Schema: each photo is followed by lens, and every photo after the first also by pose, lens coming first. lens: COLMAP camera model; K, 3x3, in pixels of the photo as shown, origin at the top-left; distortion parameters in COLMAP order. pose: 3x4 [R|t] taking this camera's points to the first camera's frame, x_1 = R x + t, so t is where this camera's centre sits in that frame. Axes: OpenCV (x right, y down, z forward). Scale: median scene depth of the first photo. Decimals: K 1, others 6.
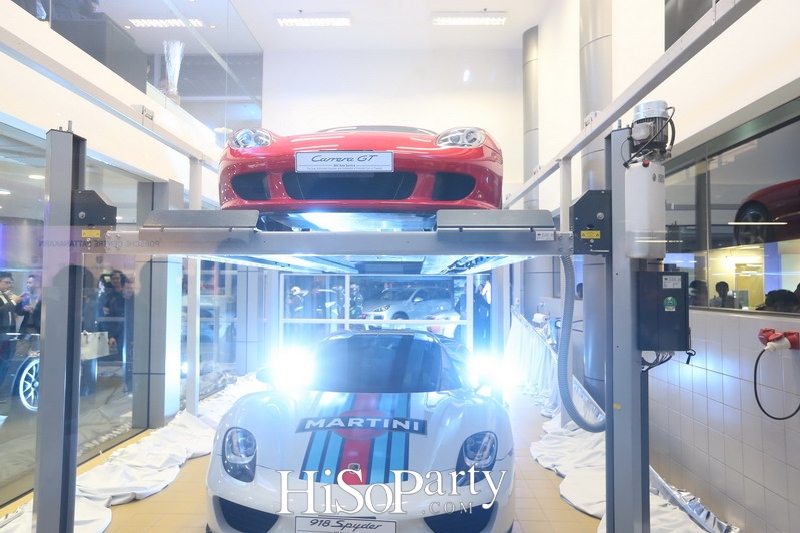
lens RADIAL K [[569.0, 0, 399.2], [0, 569.0, 259.5], [0, 0, 1]] dist [0.001680, 0.000768]
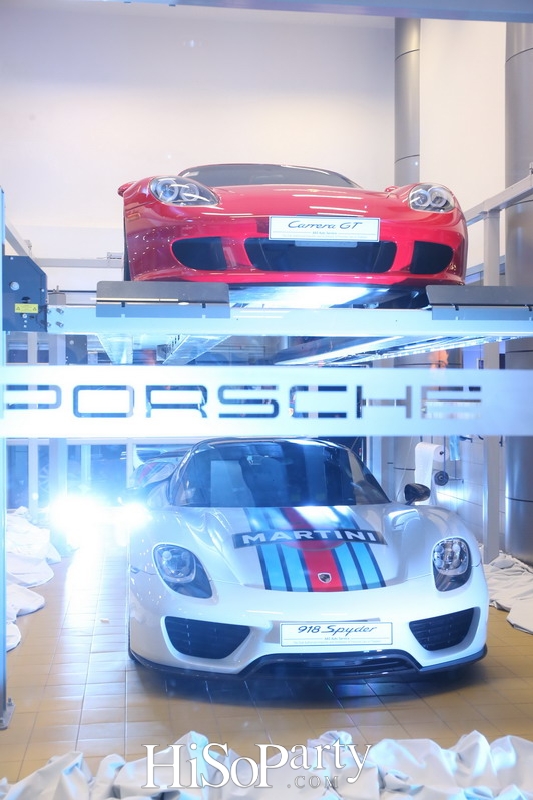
lens RADIAL K [[998.7, 0, 266.4], [0, 998.7, 403.9], [0, 0, 1]] dist [0.128907, 0.000000]
pose [[0.983857, -0.011409, 0.178591, -0.460563], [0.002493, 0.998743, 0.050069, 0.020465], [-0.178938, -0.048815, 0.982649, -0.518342]]
